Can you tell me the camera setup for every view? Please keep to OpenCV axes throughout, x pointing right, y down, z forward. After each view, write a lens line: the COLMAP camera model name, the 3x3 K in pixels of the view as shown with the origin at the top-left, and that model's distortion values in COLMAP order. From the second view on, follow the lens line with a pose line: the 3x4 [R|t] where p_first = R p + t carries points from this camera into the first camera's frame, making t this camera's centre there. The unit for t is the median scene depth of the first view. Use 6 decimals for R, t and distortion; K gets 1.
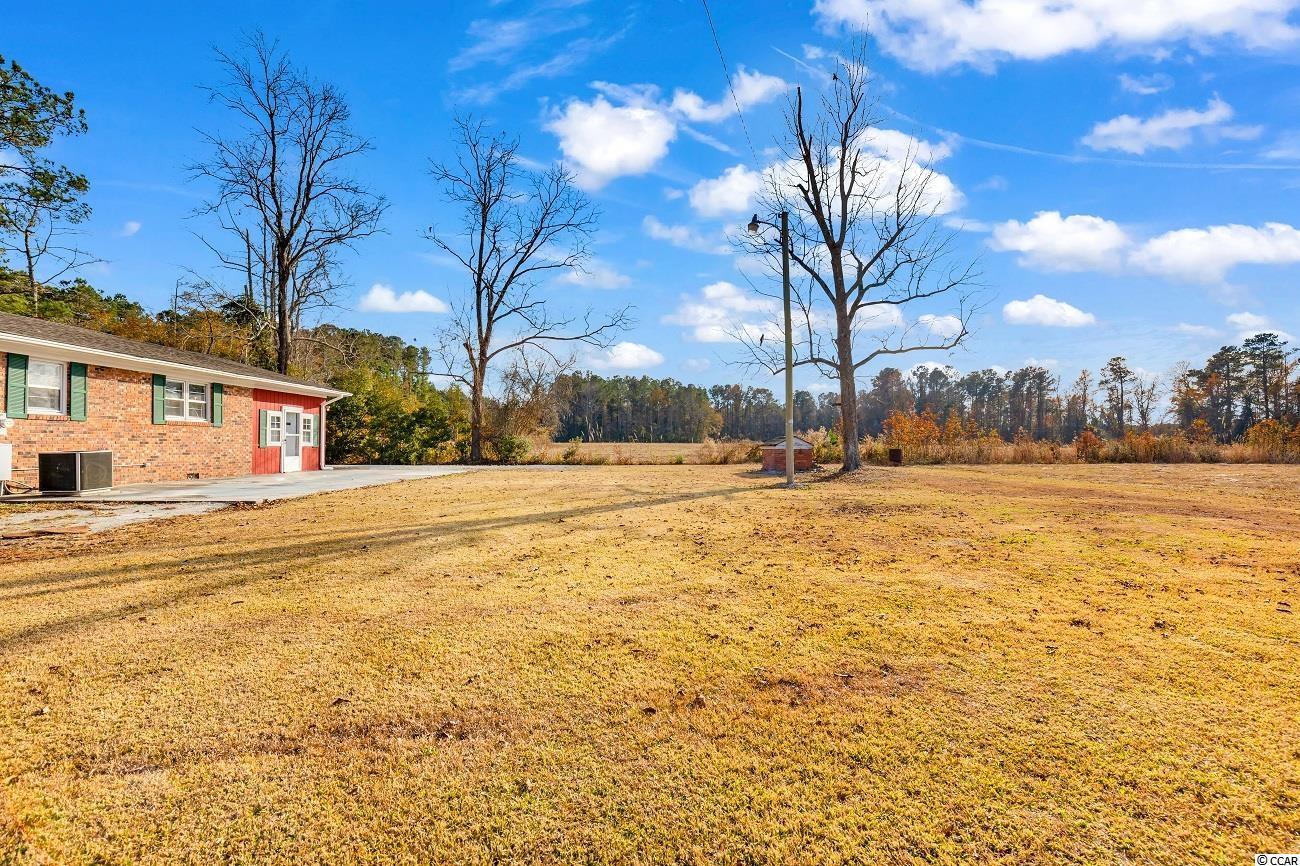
lens RADIAL K [[591.5, 0, 648.6], [0, 591.5, 434.0], [0, 0, 1]] dist [0.006165, -0.000632]
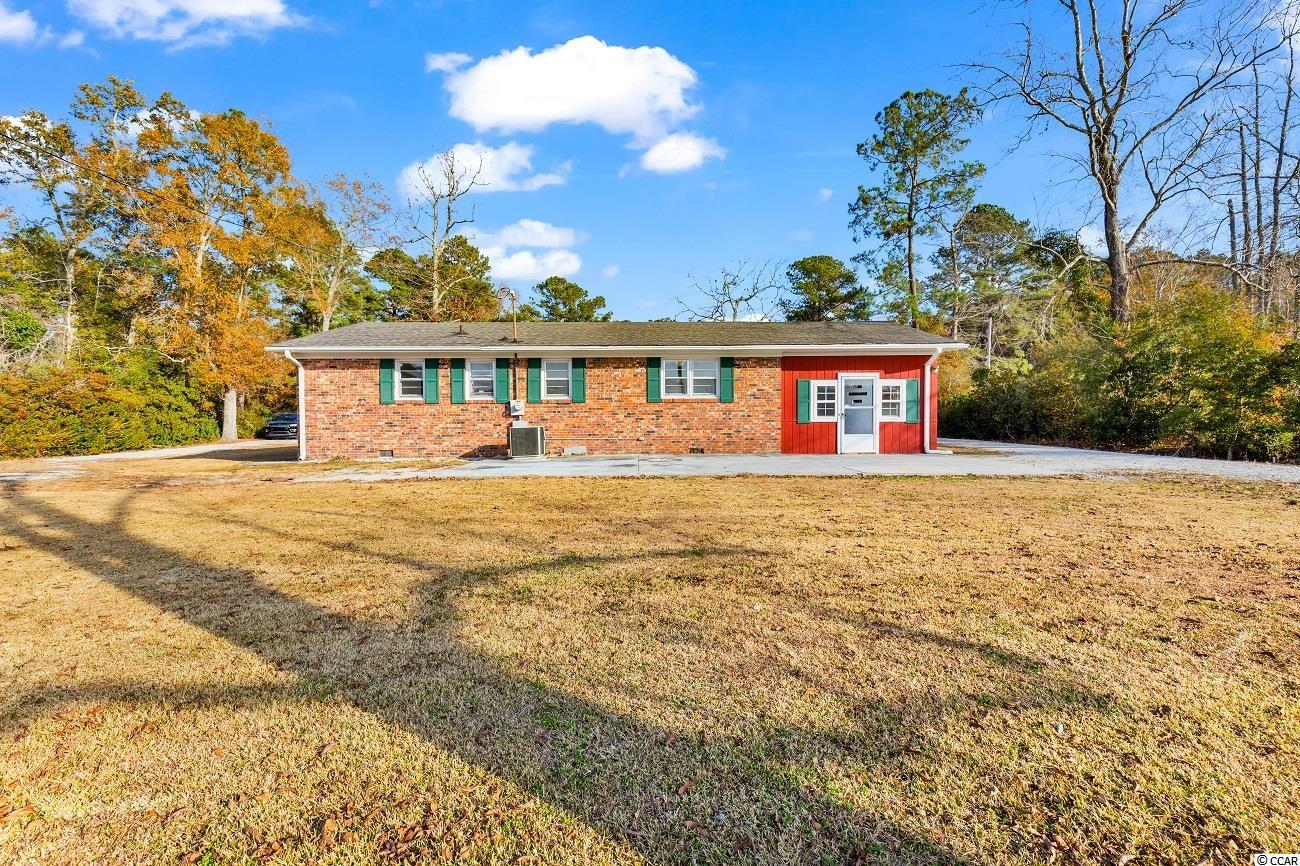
lens RADIAL K [[591.5, 0, 642.4], [0, 591.5, 421.4], [0, 0, 1]] dist [0.006165, -0.000632]
pose [[-0.033988, 0.007691, -0.999393, 0.131641], [0.021163, 0.999752, 0.006974, 0.005213], [0.999198, -0.020913, -0.034142, 0.468396]]
